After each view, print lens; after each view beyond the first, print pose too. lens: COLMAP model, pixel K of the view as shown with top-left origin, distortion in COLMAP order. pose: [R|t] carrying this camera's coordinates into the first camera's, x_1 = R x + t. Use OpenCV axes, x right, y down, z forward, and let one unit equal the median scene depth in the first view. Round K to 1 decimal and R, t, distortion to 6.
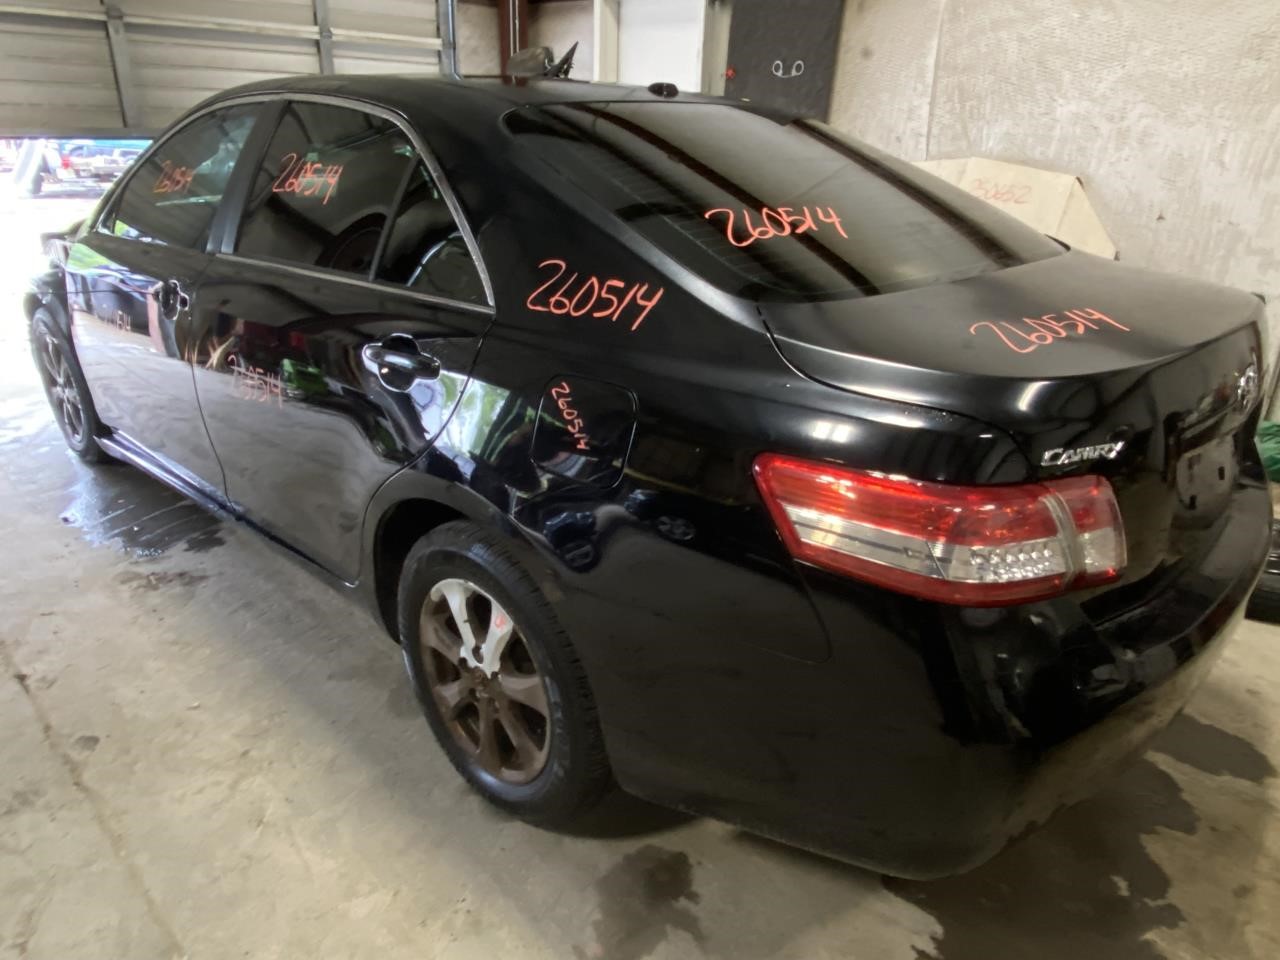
lens RADIAL K [[868.2, 0, 646.1], [0, 868.2, 487.6], [0, 0, 1]] dist [0.008599, -0.011428]
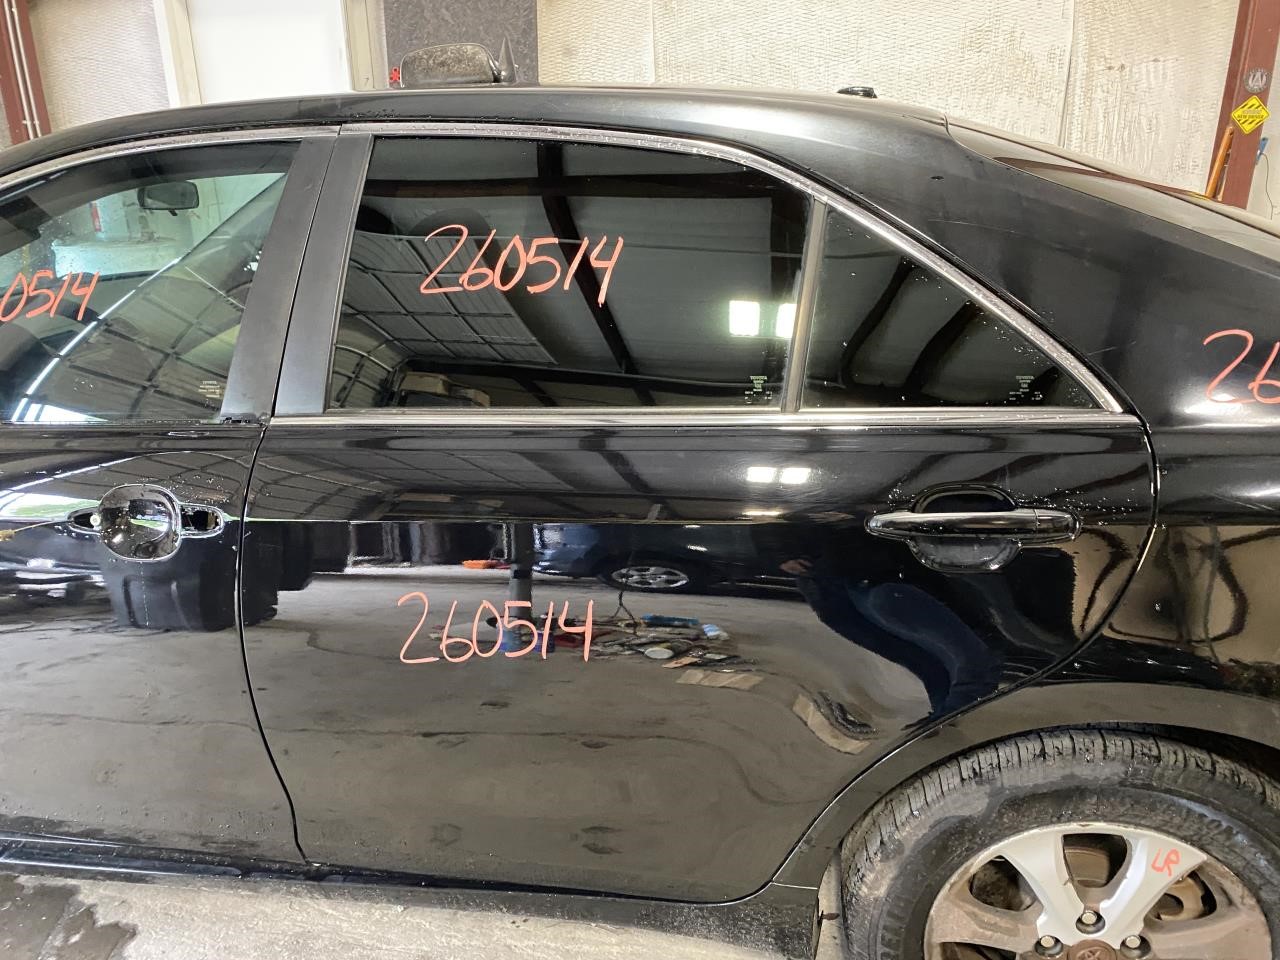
lens RADIAL K [[980.5, 0, 623.7], [0, 980.5, 468.8], [0, 0, 1]] dist [0.015277, -0.009320]
pose [[0.831427, -0.223414, 0.508739, -0.329676], [0.255074, 0.966891, 0.007747, -0.099864], [-0.493626, 0.123324, 0.860886, 0.198511]]
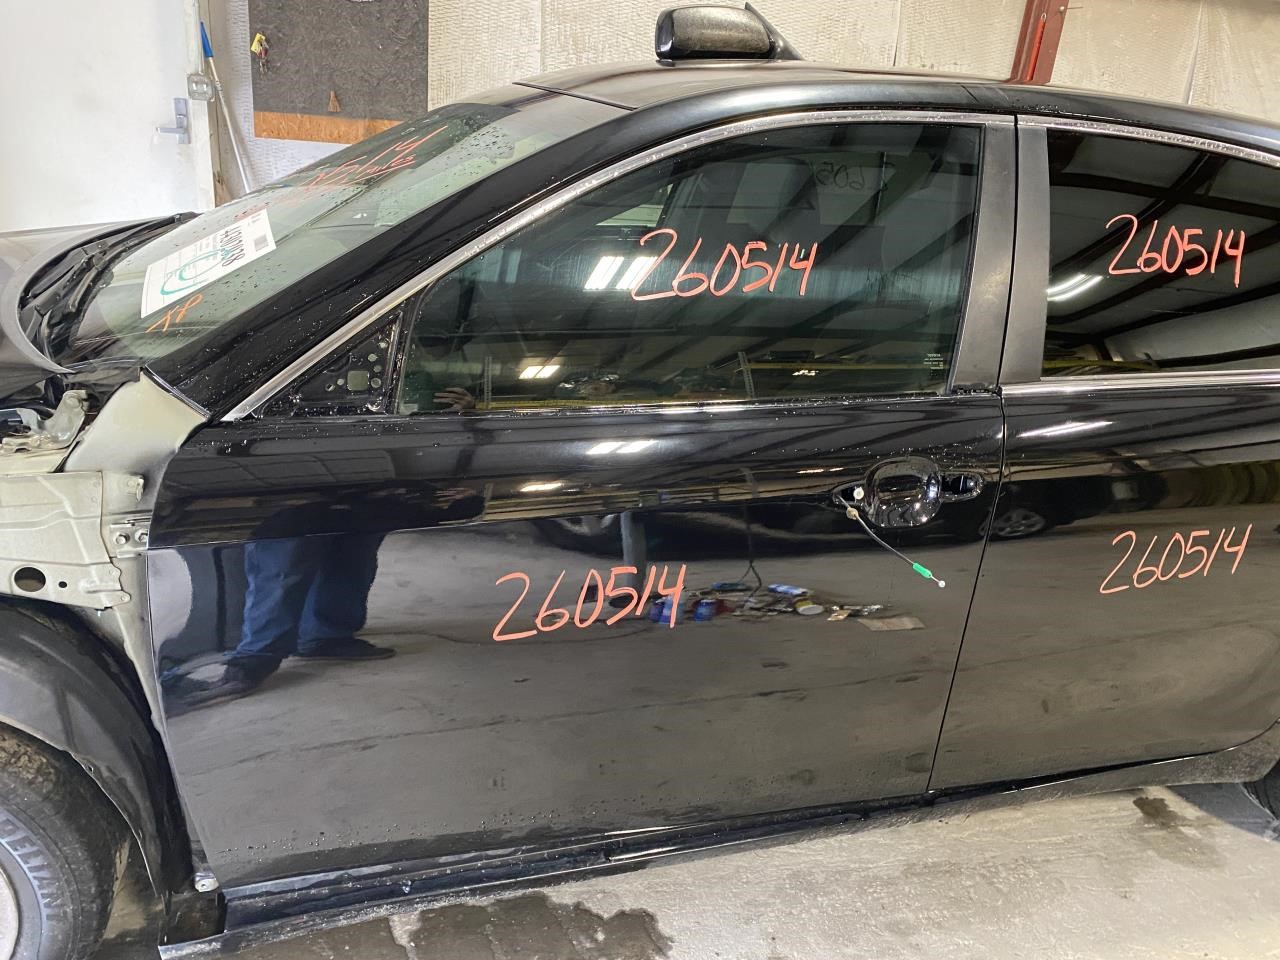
lens RADIAL K [[980.5, 0, 616.6], [0, 980.5, 465.6], [0, 0, 1]] dist [0.015277, -0.009320]
pose [[0.522158, -0.299359, 0.798583, -0.614683], [0.269011, 0.946382, 0.178869, -0.214575], [-0.809311, 0.121429, 0.574692, 0.440761]]
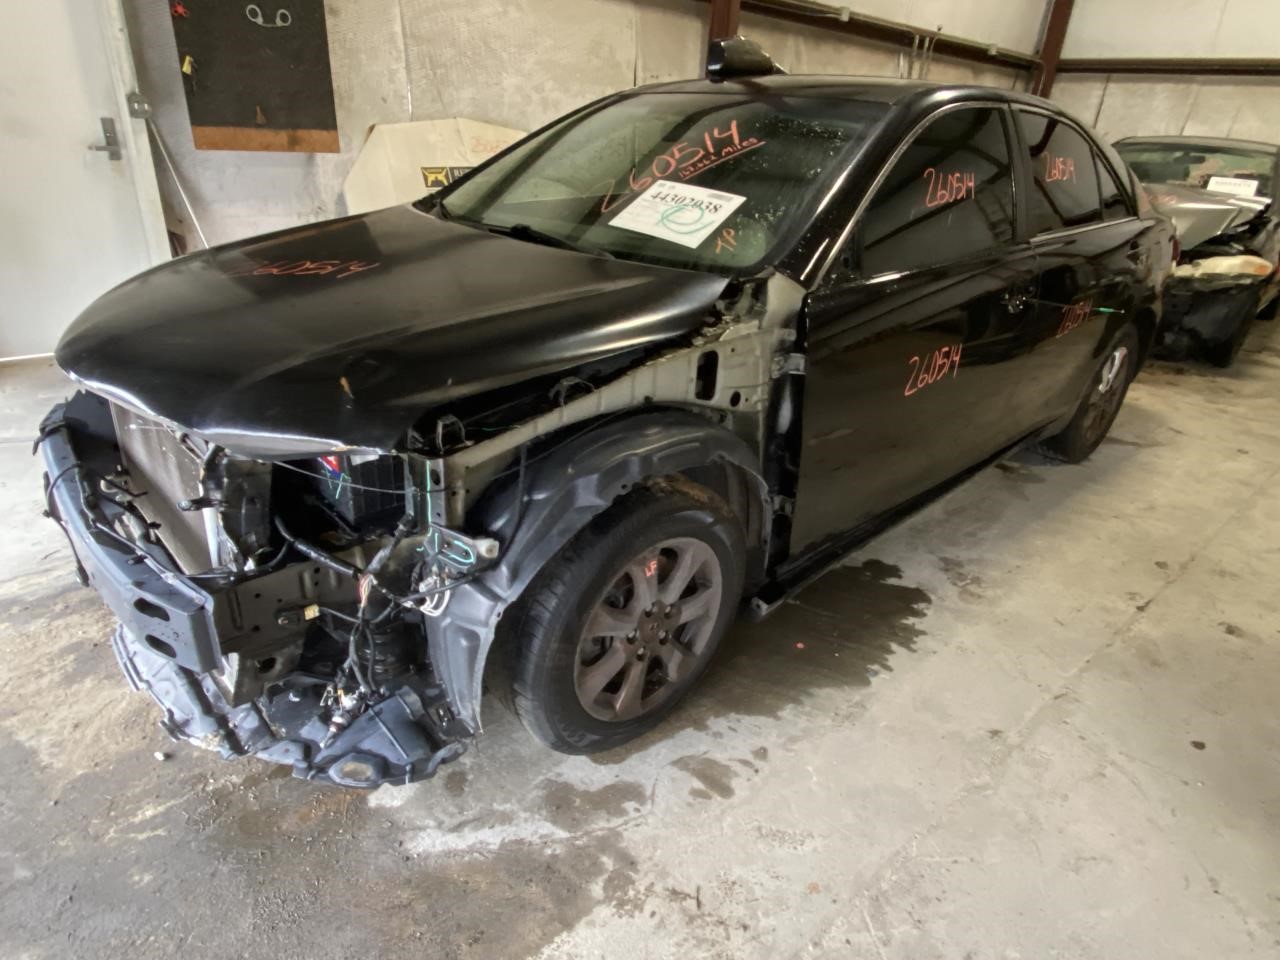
lens RADIAL K [[747.8, 0, 626.1], [0, 747.8, 488.5], [0, 0, 1]] dist [0.016715, -0.017630]
pose [[0.080893, -0.462380, 0.882984, -0.830293], [0.337708, 0.846203, 0.412181, -0.308240], [-0.937769, 0.264848, 0.224601, 0.710257]]
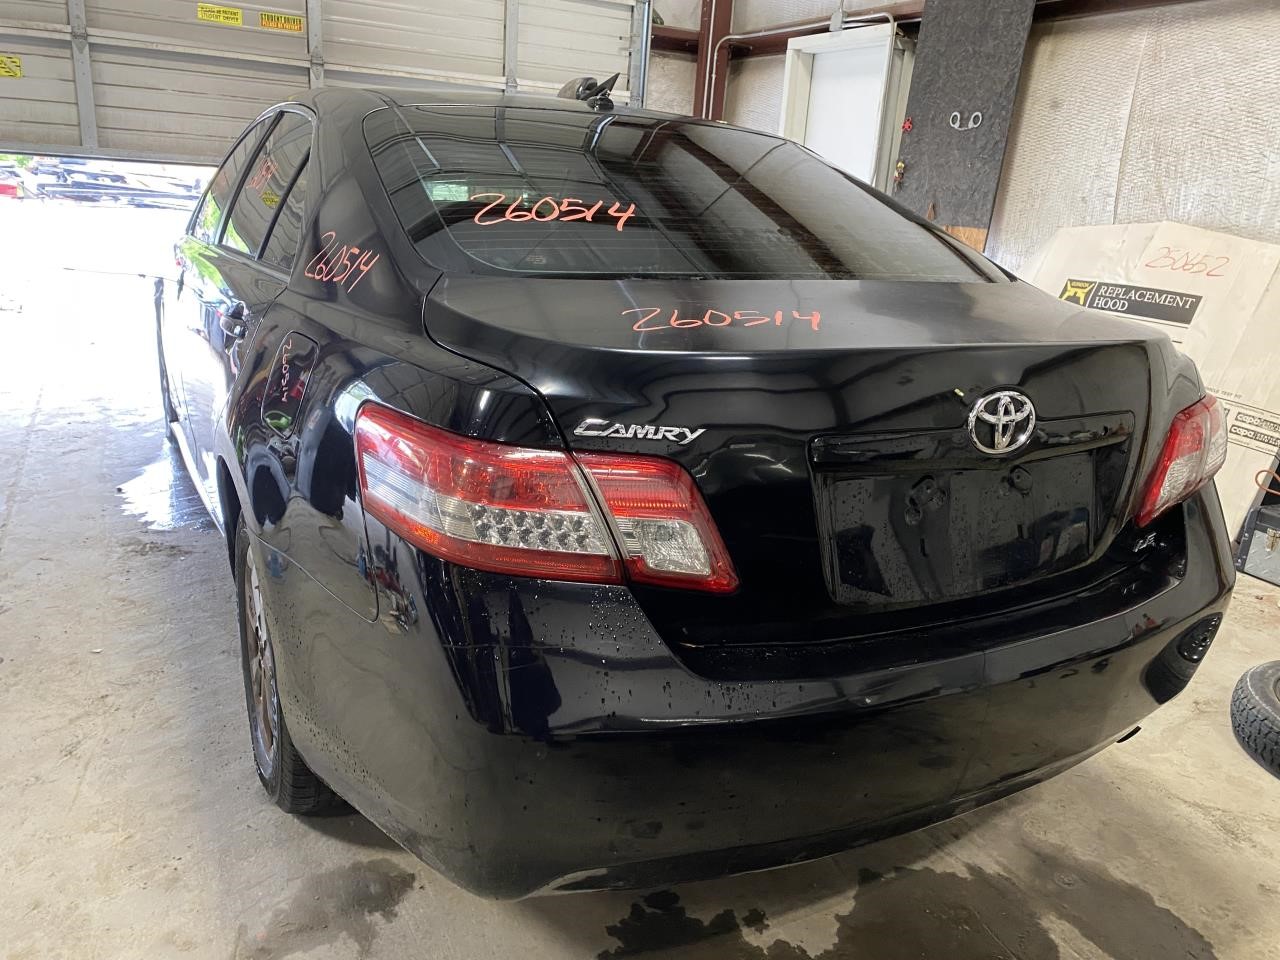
lens RADIAL K [[980.5, 0, 648.5], [0, 980.5, 471.2], [0, 0, 1]] dist [0.015277, -0.009320]
pose [[0.951135, 0.116971, -0.285763, 0.214123], [-0.151966, 0.982957, -0.103450, 0.028408], [0.268792, 0.141821, 0.952700, 0.004794]]
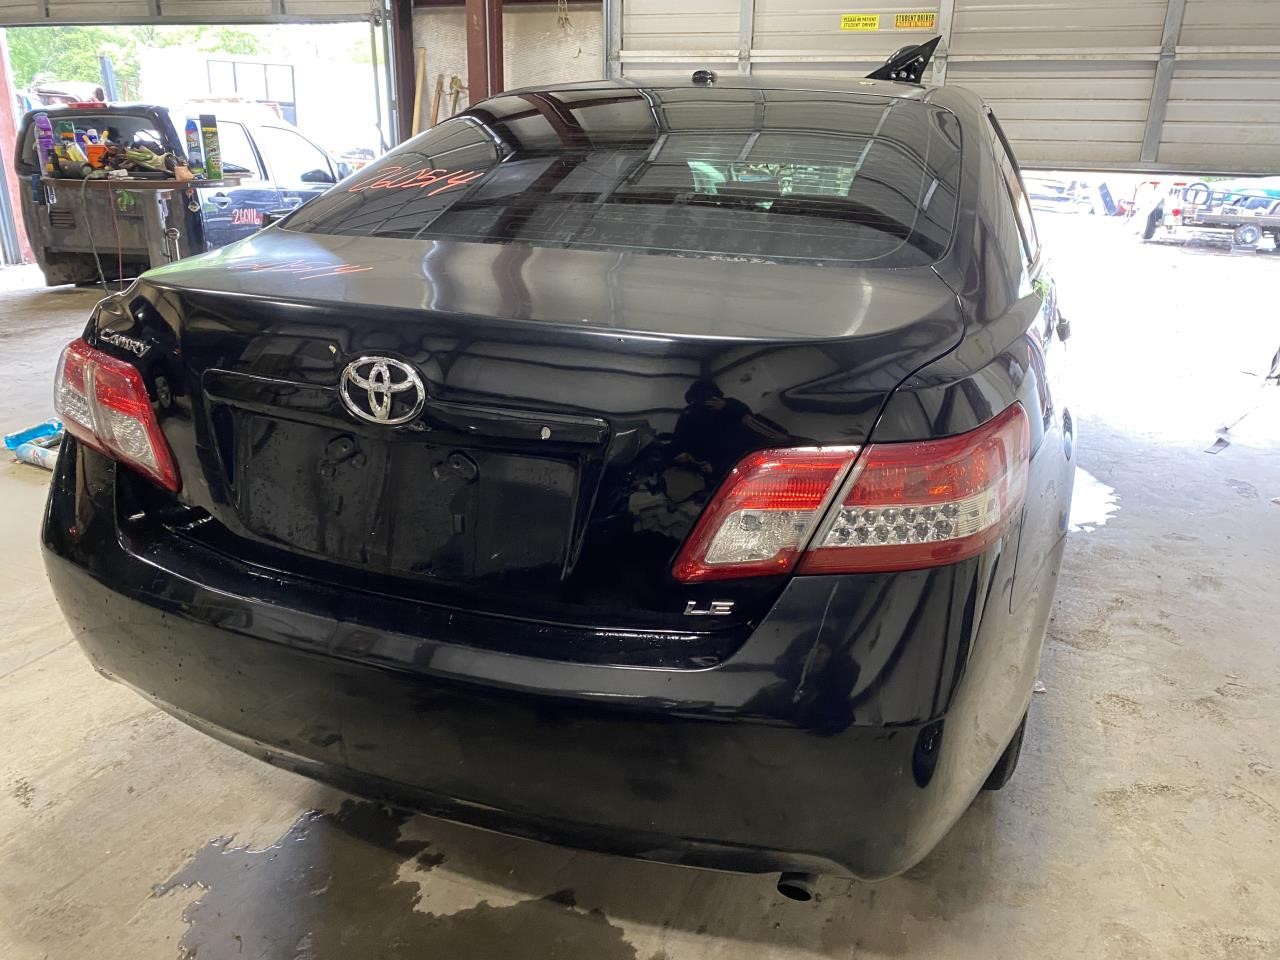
lens RADIAL K [[980.5, 0, 648.9], [0, 980.5, 477.9], [0, 0, 1]] dist [0.015277, -0.009320]
pose [[0.391373, 0.278816, -0.876977, 0.527329], [-0.367834, 0.920950, 0.128641, -0.080134], [0.843519, 0.272235, 0.462993, 0.272686]]
